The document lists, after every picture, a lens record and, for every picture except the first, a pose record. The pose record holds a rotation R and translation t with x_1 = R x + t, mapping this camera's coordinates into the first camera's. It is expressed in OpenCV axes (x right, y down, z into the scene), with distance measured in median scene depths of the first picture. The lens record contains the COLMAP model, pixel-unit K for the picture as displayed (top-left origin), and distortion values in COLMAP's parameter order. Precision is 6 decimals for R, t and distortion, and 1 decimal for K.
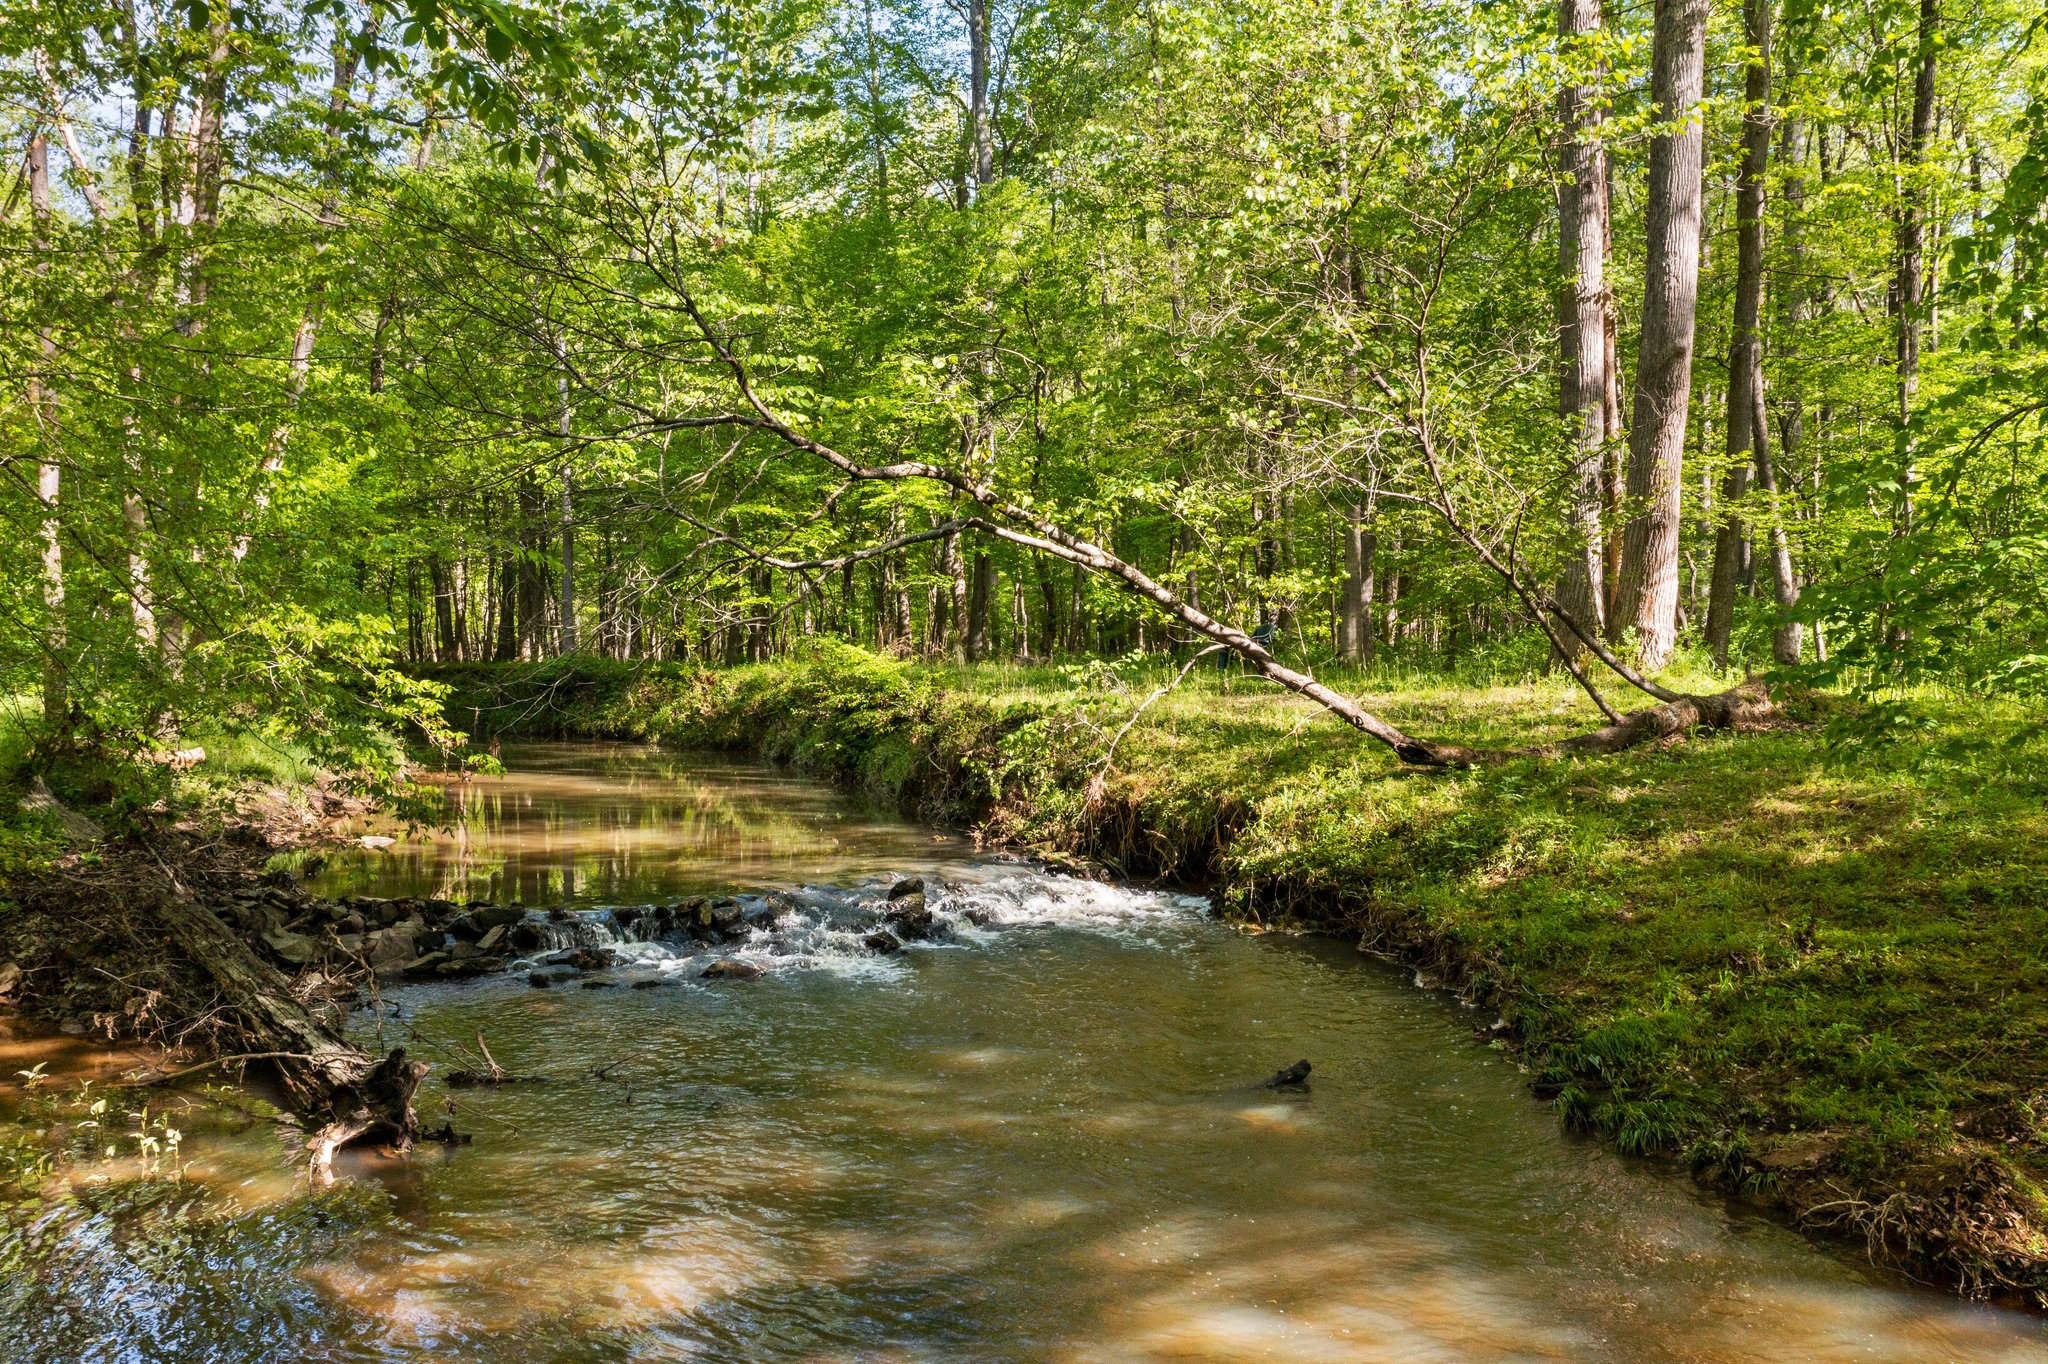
lens RADIAL K [[1642.4, 0, 1015.0], [0, 1642.4, 677.7], [0, 0, 1]] dist [-0.009324, -0.013198]
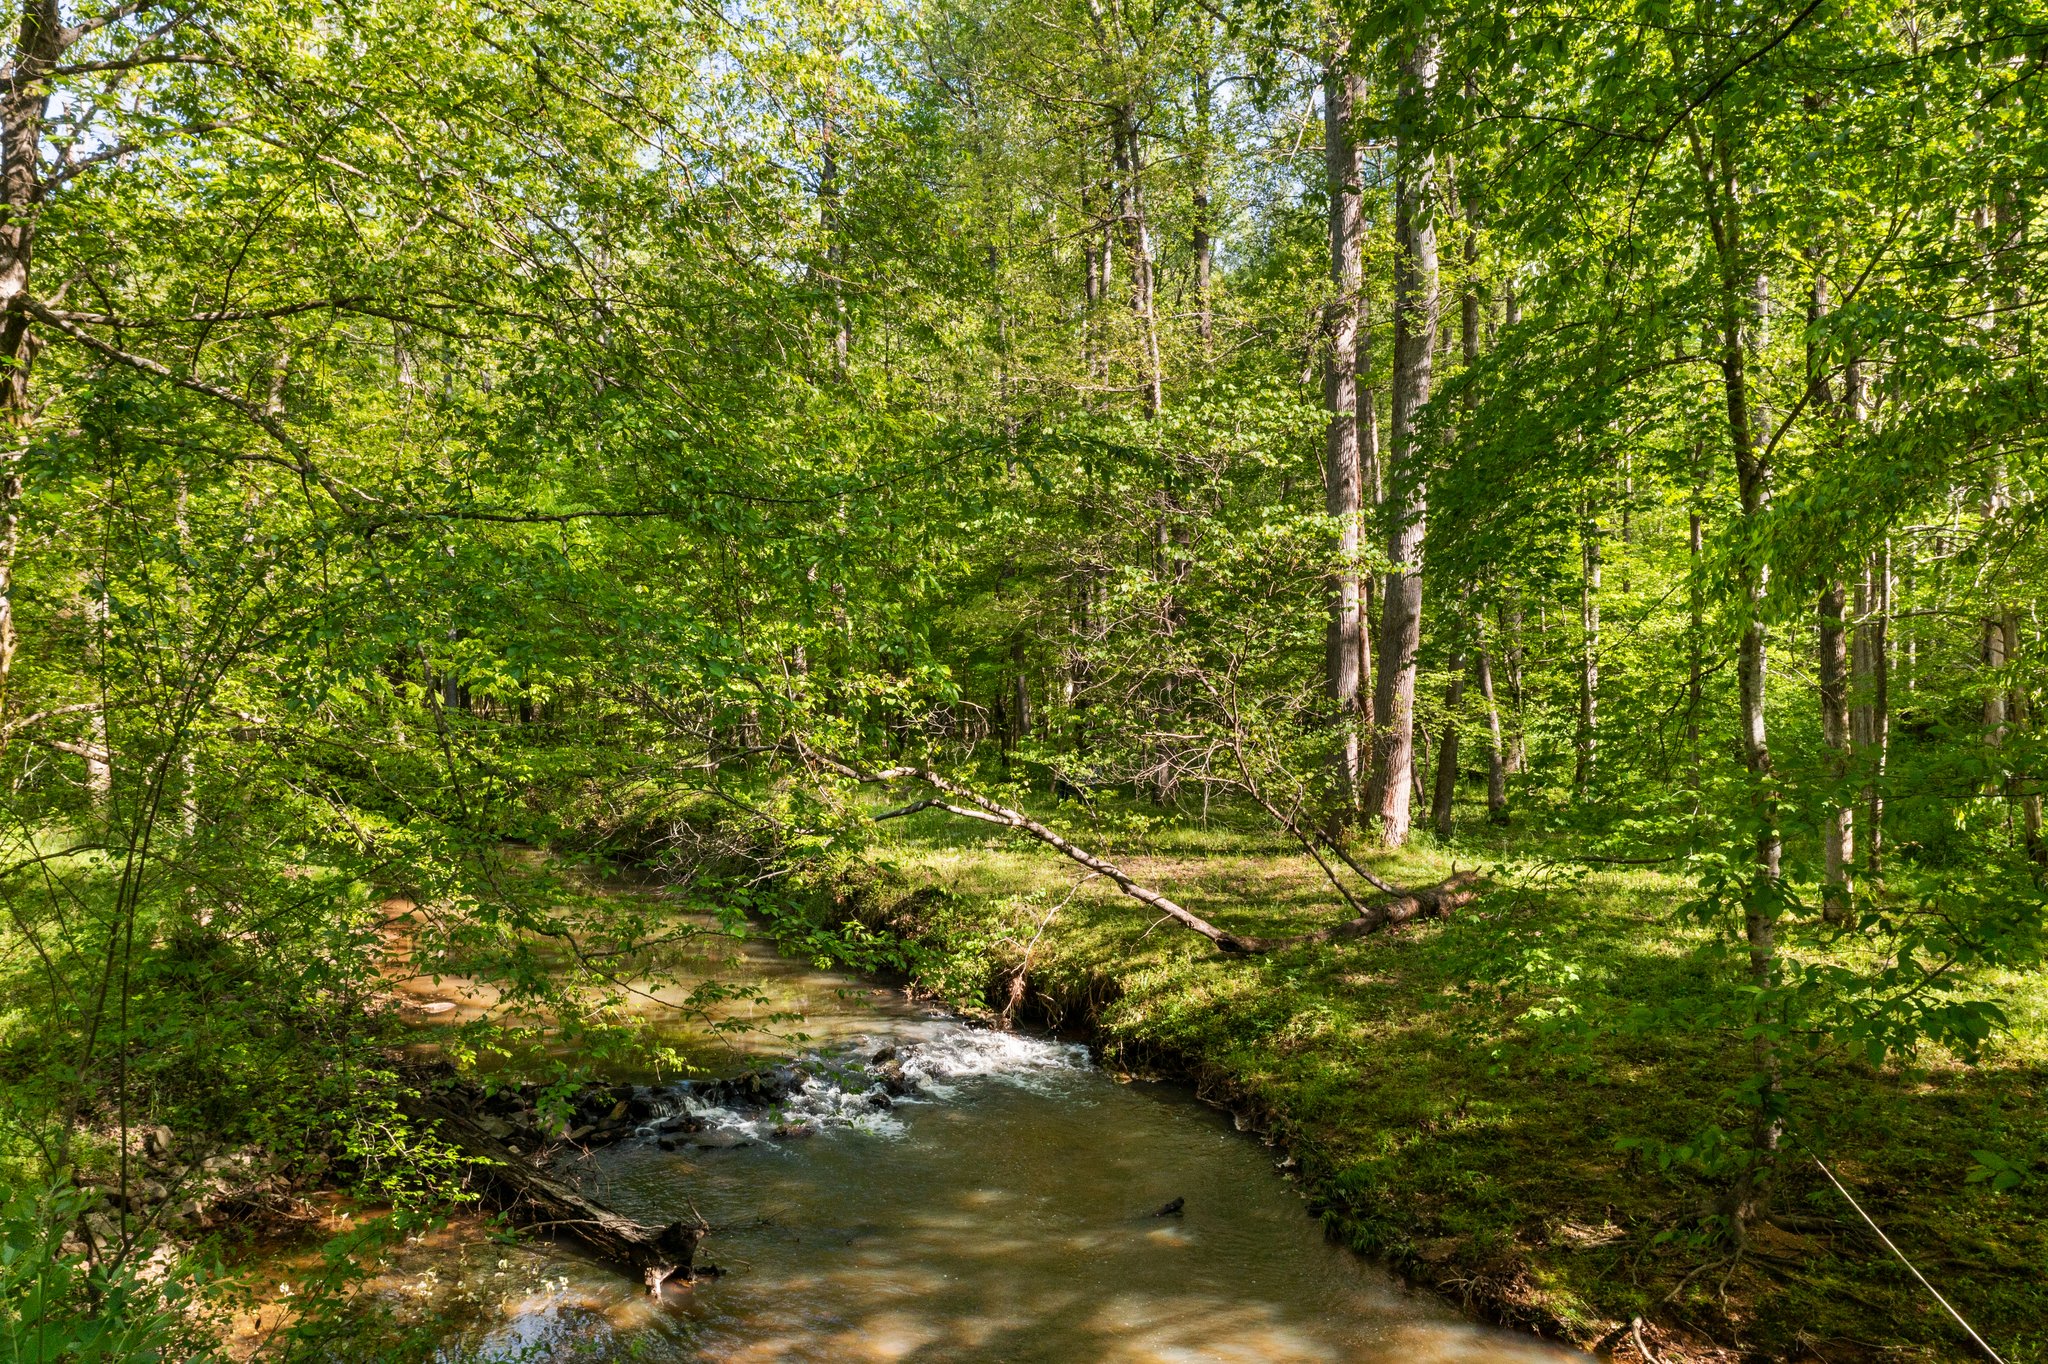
lens RADIAL K [[1642.4, 0, 1032.5], [0, 1642.4, 683.6], [0, 0, 1]] dist [-0.009324, -0.013198]
pose [[0.990102, 0.001946, 0.140335, -0.143522], [-0.001258, 0.999987, -0.004991, -0.193631], [-0.140343, 0.004765, 0.990091, -0.448588]]
